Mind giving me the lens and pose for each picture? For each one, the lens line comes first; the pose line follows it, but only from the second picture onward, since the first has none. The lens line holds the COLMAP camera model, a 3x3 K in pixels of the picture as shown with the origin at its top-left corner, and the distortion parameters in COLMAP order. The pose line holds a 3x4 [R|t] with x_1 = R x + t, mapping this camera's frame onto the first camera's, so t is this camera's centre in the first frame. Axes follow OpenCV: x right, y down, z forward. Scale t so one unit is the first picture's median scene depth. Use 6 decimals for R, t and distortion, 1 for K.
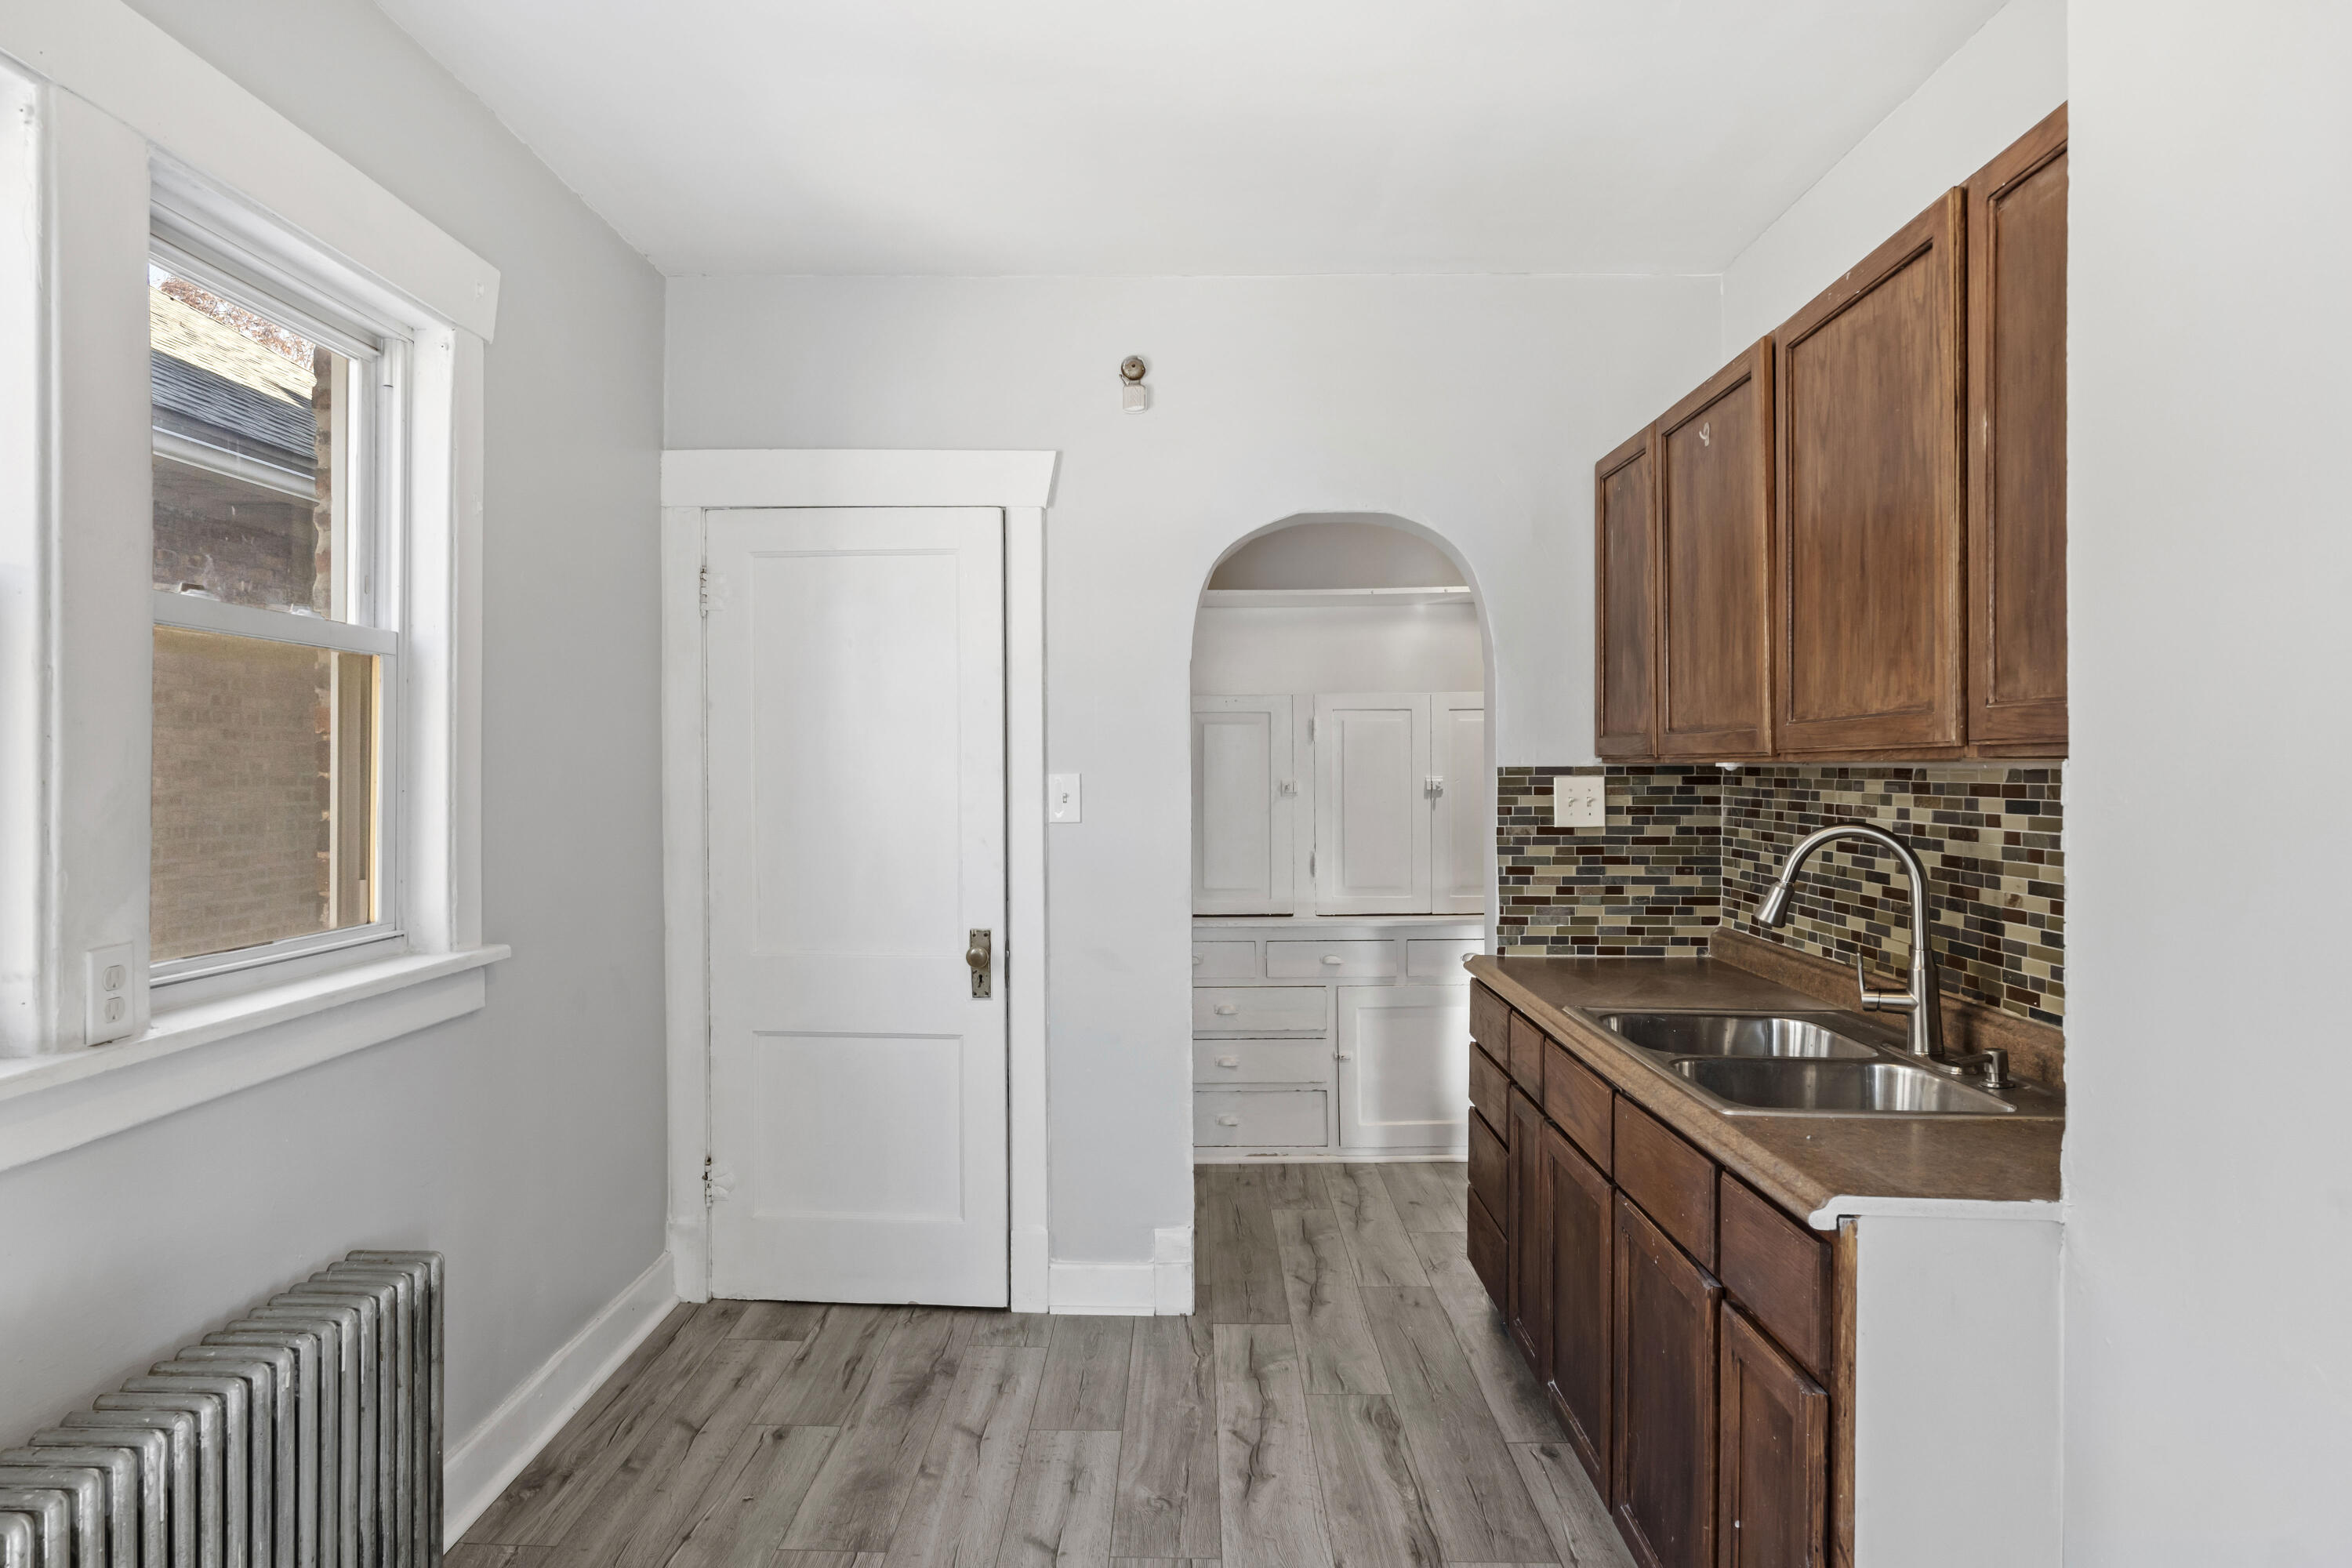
lens RADIAL K [[1398.1, 0, 1176.4], [0, 1398.1, 765.5], [0, 0, 1]] dist [0.003670, 0.001984]
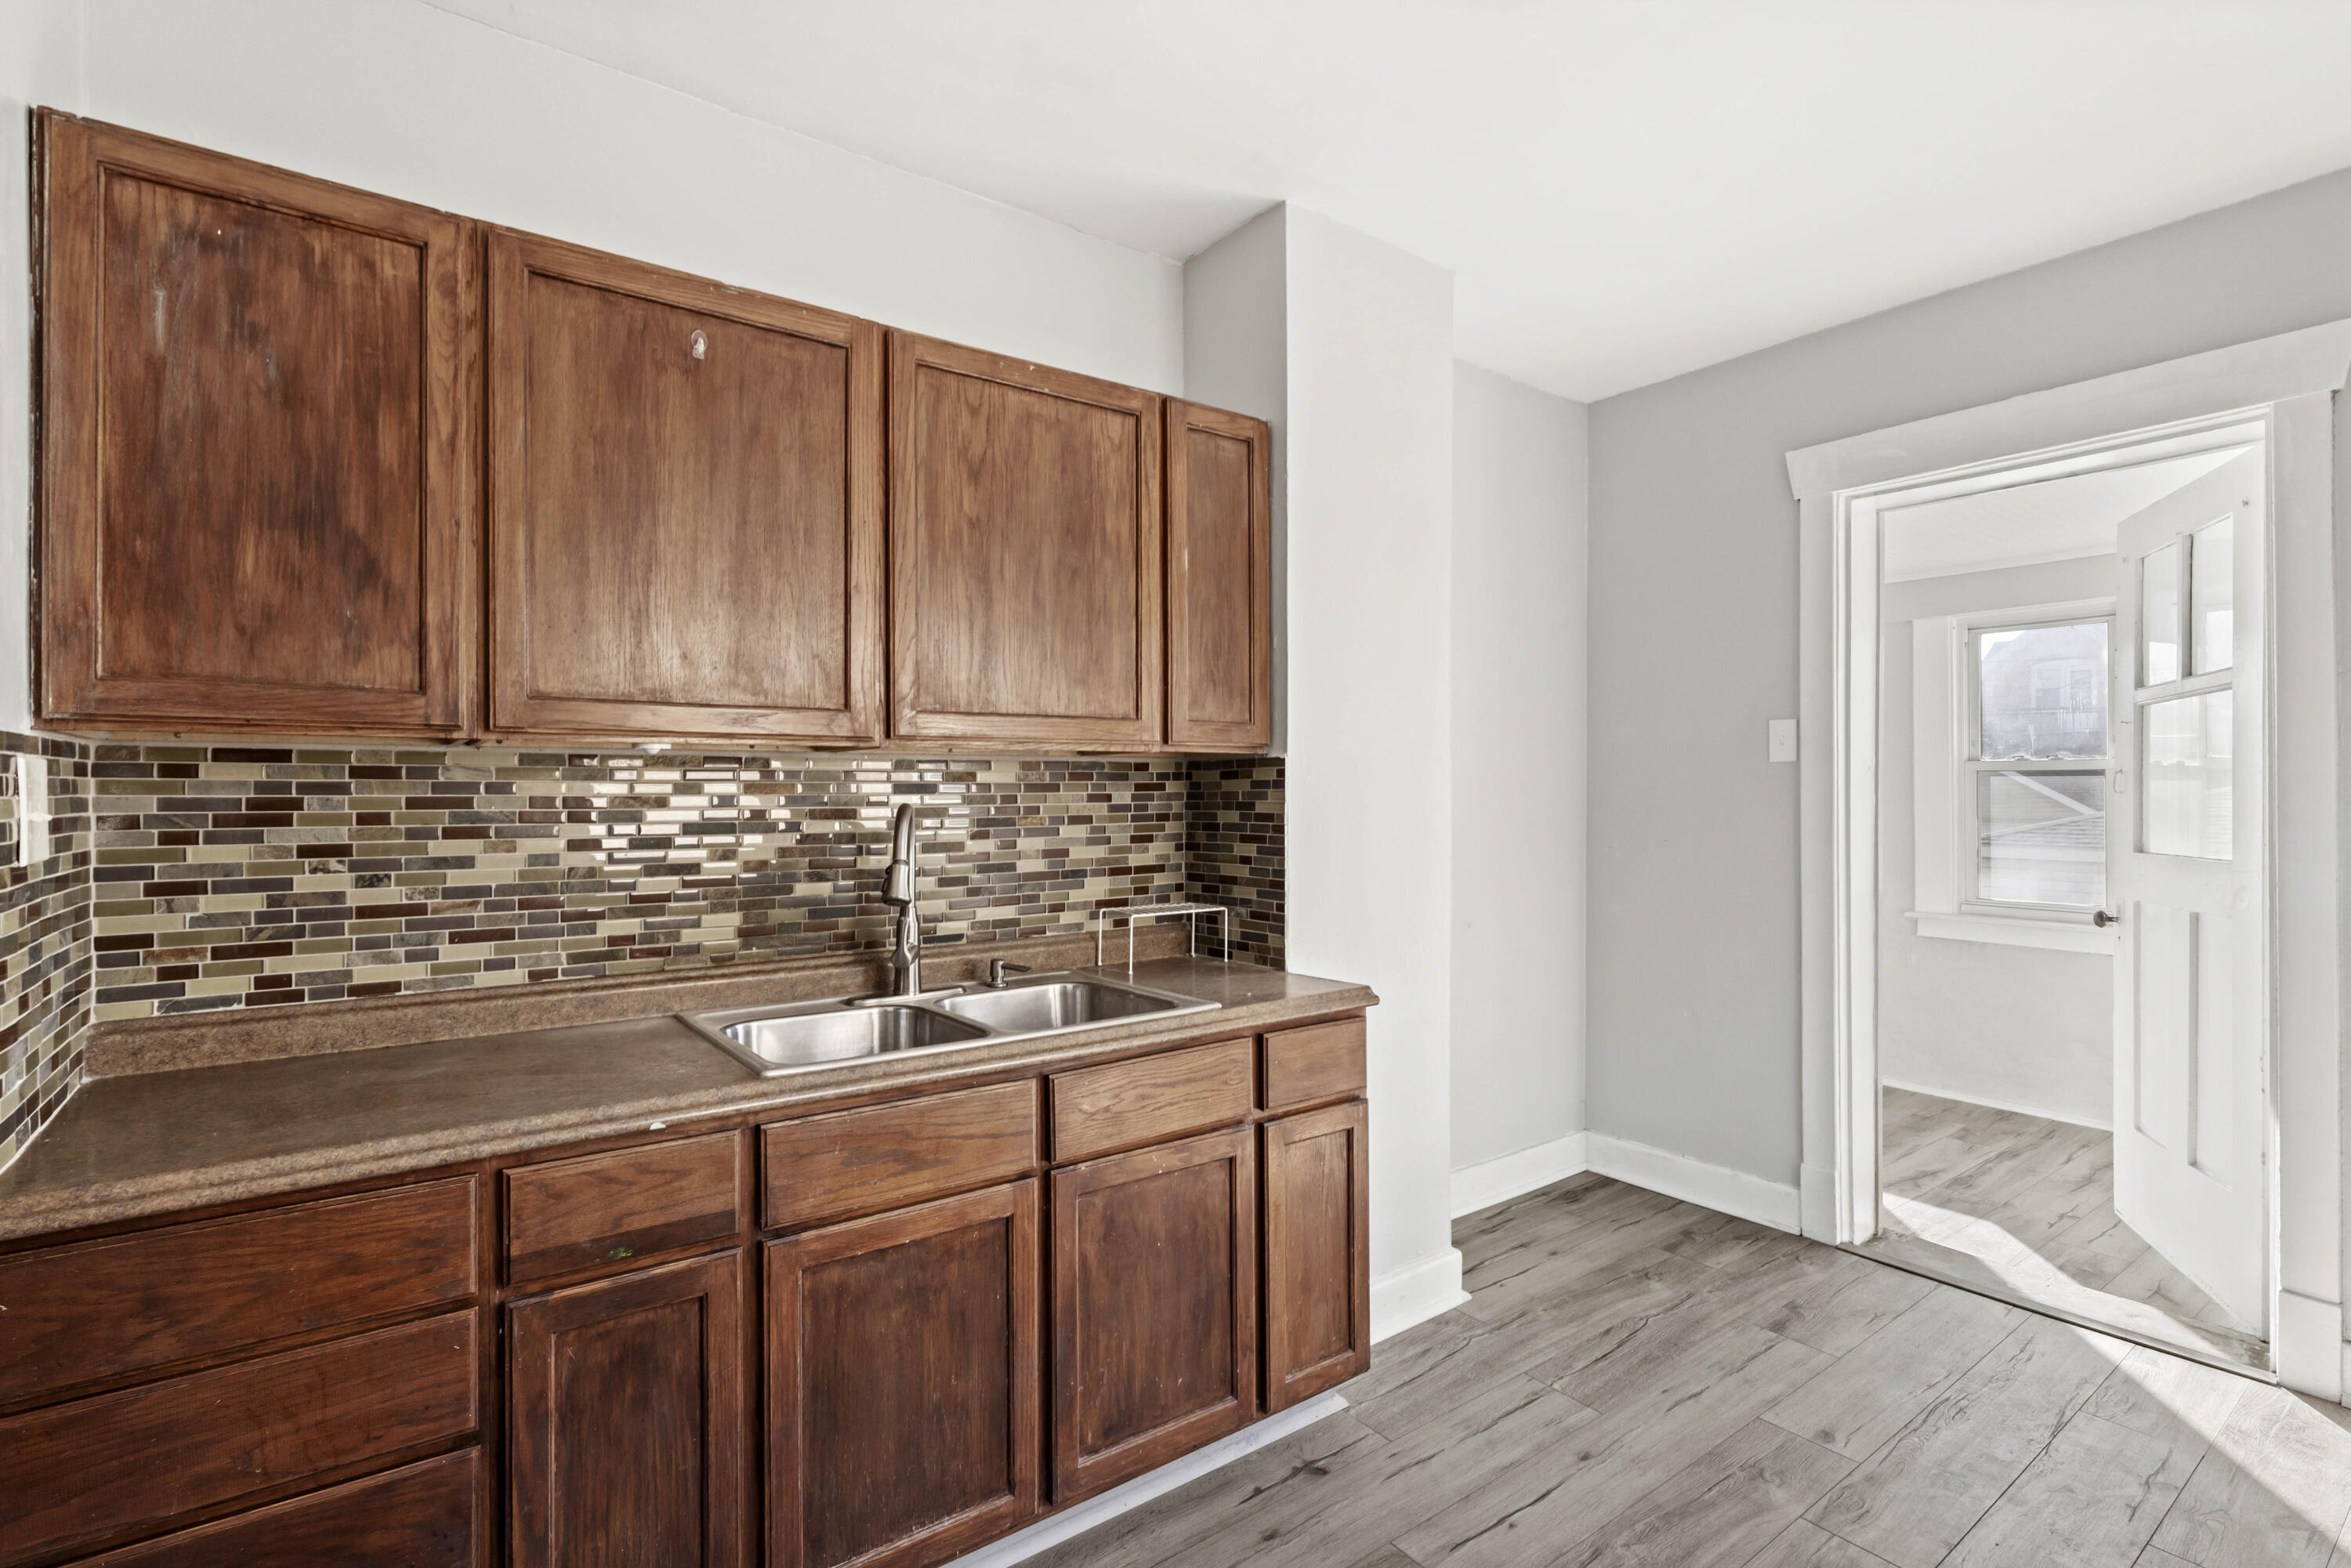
lens RADIAL K [[1099.3, 0, 1175.5], [0, 1099.3, 784.0], [0, 0, 1]] dist [-0.002724, -0.000041]
pose [[-0.604697, 0.000799, 0.796455, -0.277274], [-0.000204, 0.999999, -0.001158, 0.019906], [-0.796456, -0.000863, -0.604696, 1.066934]]
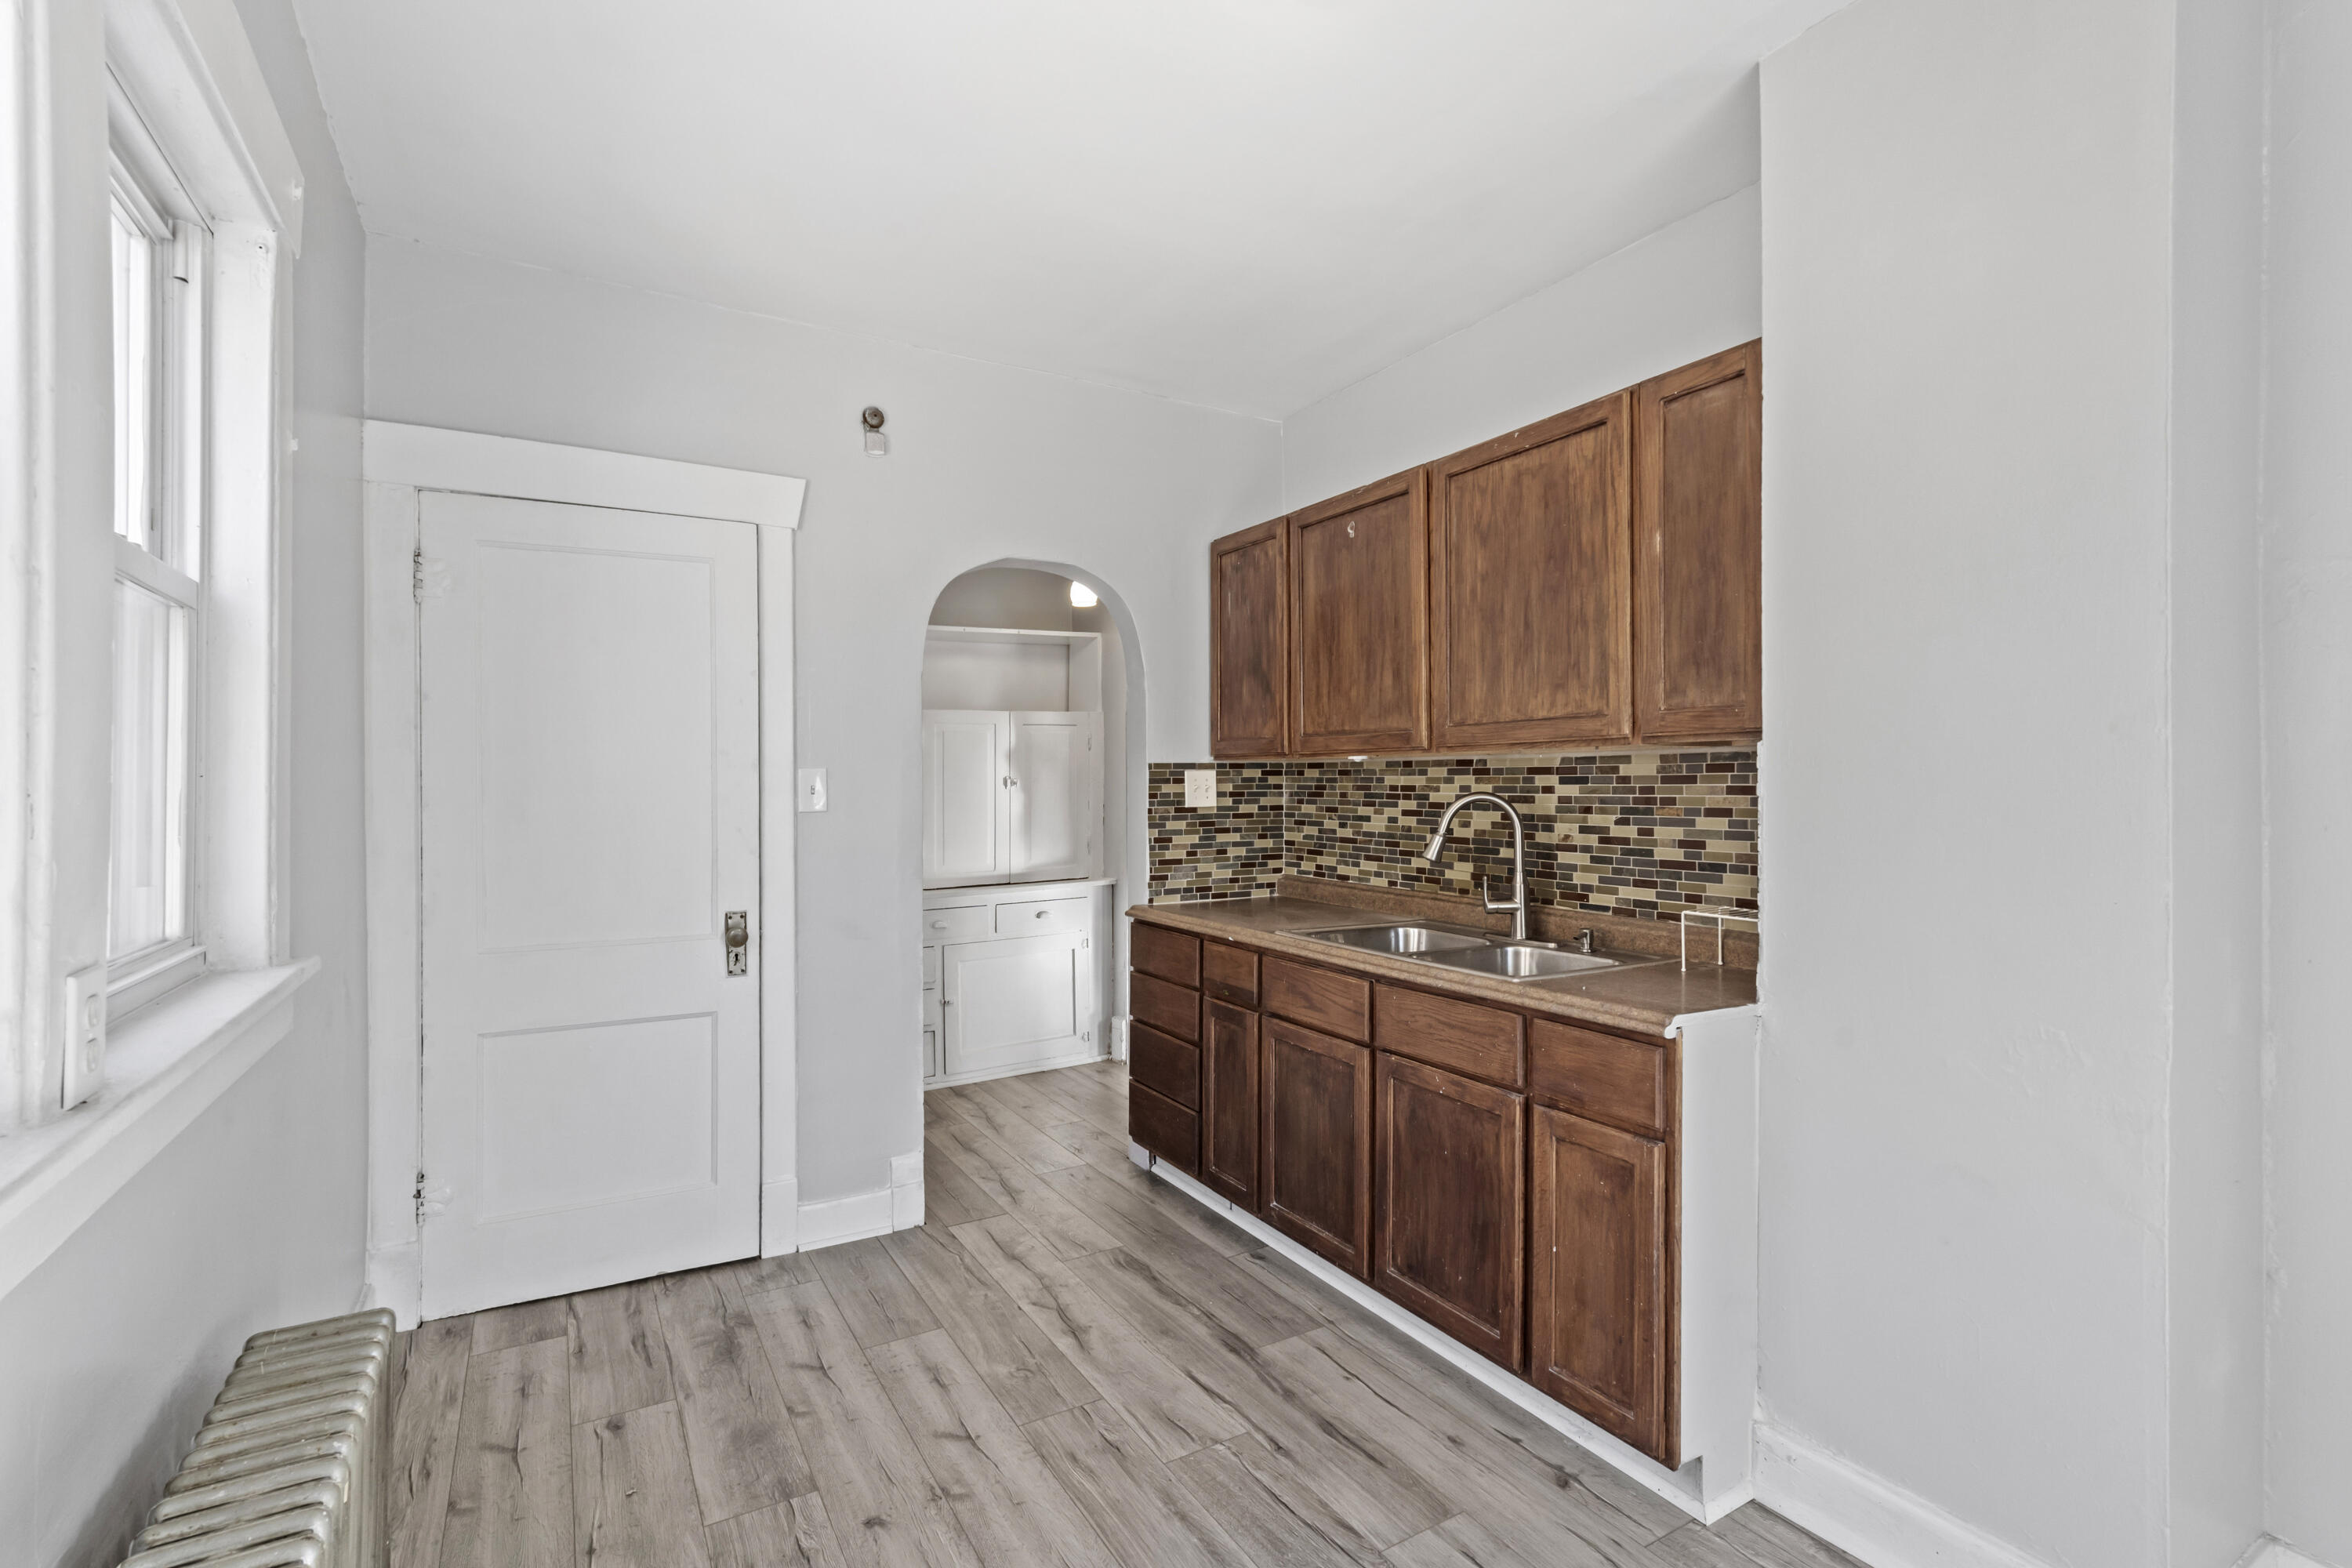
lens RADIAL K [[1071.5, 0, 1176.0], [0, 1071.5, 784.0], [0, 0, 1]] dist [0.003785, 0.007539]
pose [[0.855419, -0.008396, 0.517869, -0.322430], [0.006603, 0.999964, 0.005304, 0.018199], [-0.517894, -0.001117, 0.855444, 0.130710]]
